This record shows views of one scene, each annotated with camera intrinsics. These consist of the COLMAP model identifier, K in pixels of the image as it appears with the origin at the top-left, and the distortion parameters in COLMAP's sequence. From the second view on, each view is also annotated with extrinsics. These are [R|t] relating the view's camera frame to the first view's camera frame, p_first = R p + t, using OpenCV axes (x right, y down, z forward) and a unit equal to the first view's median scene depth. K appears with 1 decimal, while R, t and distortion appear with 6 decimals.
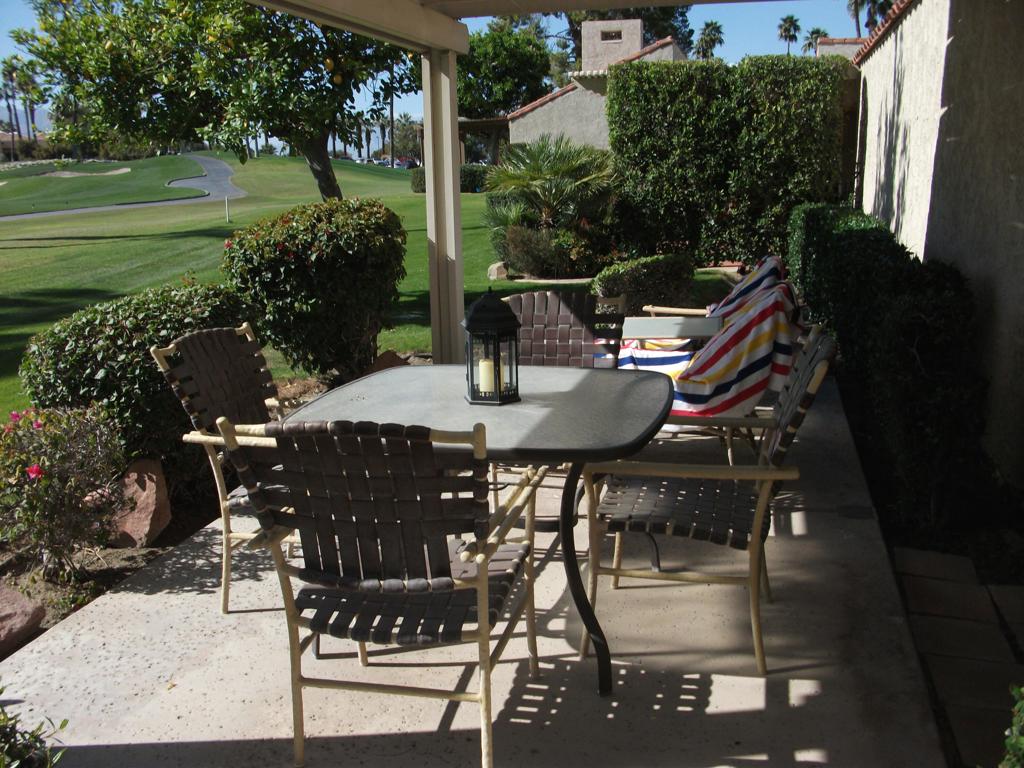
lens RADIAL K [[913.6, 0, 512.0], [0, 913.6, 384.0], [0, 0, 1]] dist [-0.167443, 0.101185]
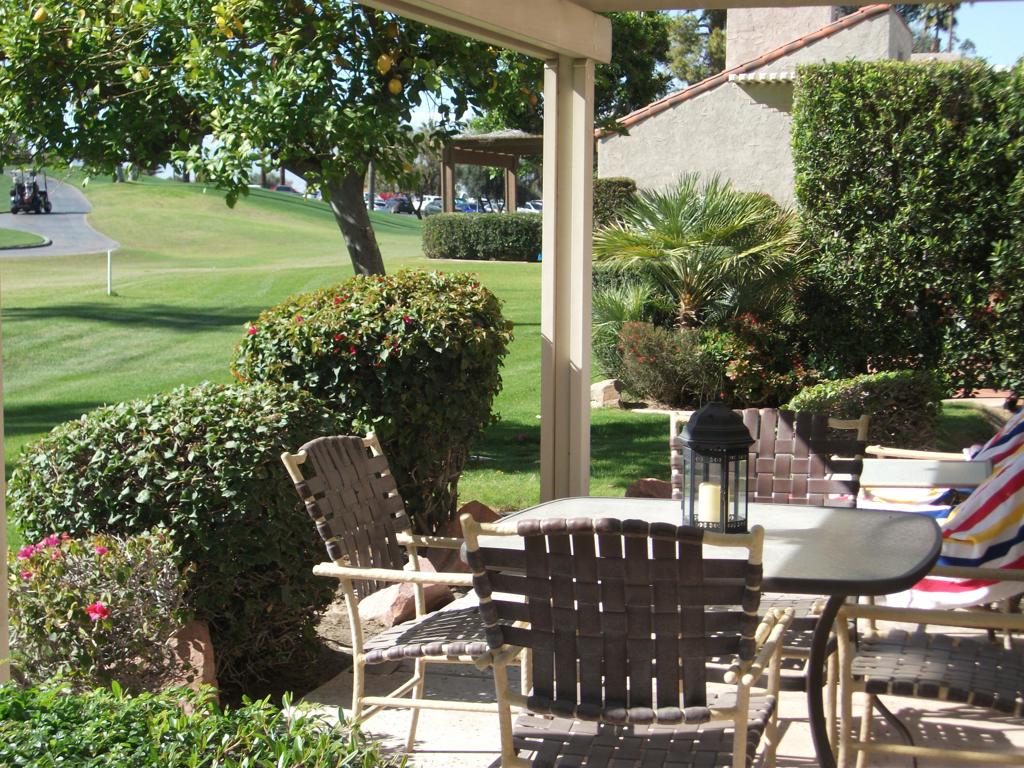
lens RADIAL K [[1679.1, 0, 512.0], [0, 1679.1, 384.0], [0, 0, 1]] dist [-0.025200, -0.014767]
pose [[0.998710, 0.034557, -0.037217, -0.040558], [-0.039235, 0.990295, -0.133328, 0.024668], [0.032249, 0.134616, 0.990373, -0.131559]]
